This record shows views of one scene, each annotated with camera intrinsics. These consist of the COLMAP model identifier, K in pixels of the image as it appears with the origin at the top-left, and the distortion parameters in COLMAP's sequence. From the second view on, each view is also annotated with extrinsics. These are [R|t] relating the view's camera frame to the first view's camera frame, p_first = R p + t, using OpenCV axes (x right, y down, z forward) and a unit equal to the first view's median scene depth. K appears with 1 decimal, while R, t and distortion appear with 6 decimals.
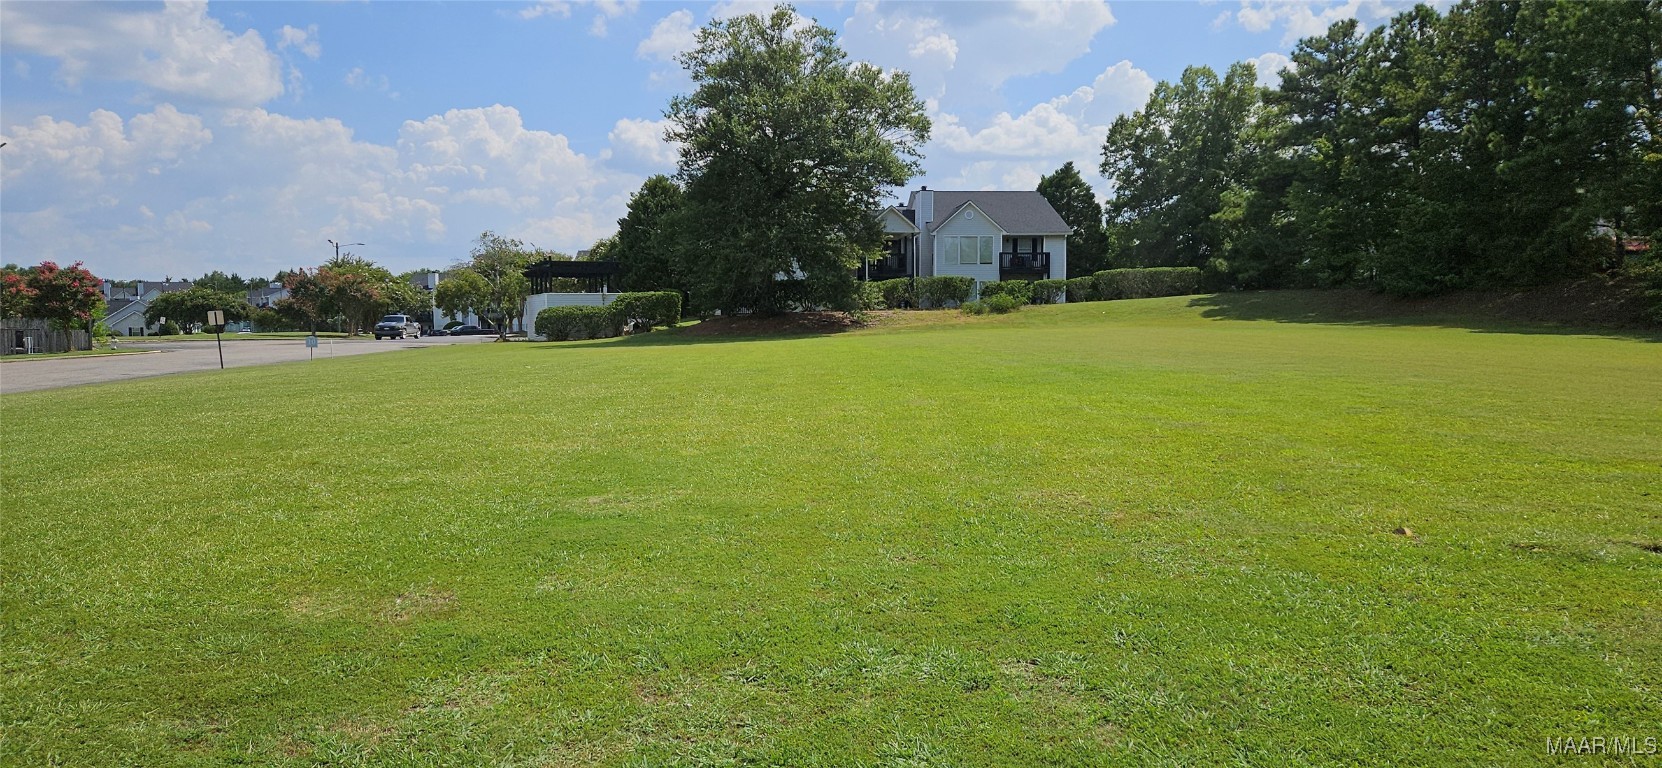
lens RADIAL K [[1082.8, 0, 839.8], [0, 1082.8, 392.5], [0, 0, 1]] dist [0.063381, -0.070034]
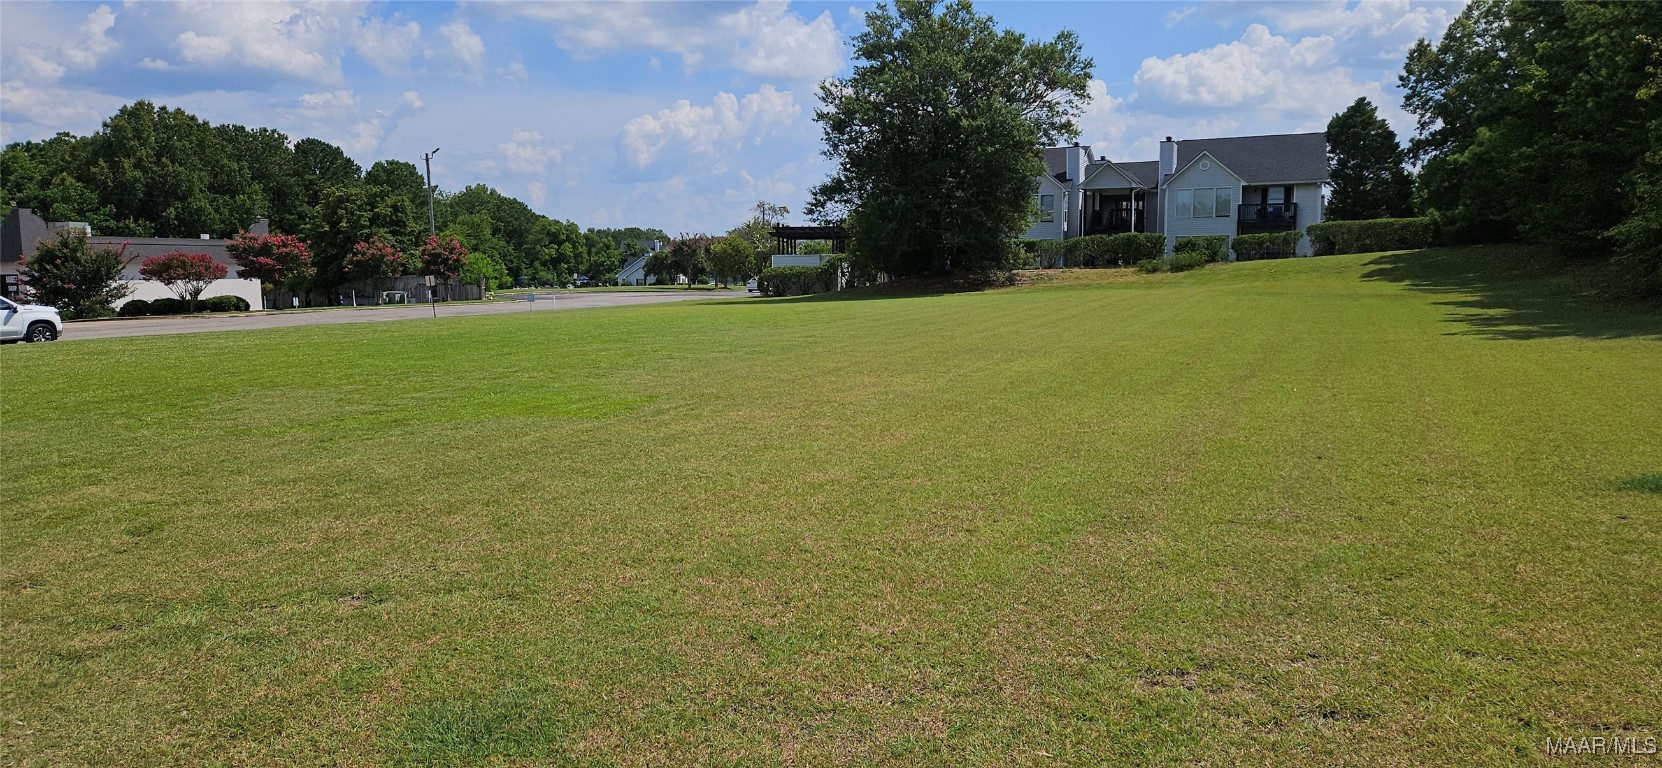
lens RADIAL K [[1082.8, 0, 839.8], [0, 1082.8, 392.5], [0, 0, 1]] dist [0.063381, -0.070034]
pose [[0.878516, 0.053259, -0.474734, 0.276626], [-0.029815, 0.997941, 0.056783, -0.009976], [0.476781, -0.035730, 0.878296, 0.006460]]
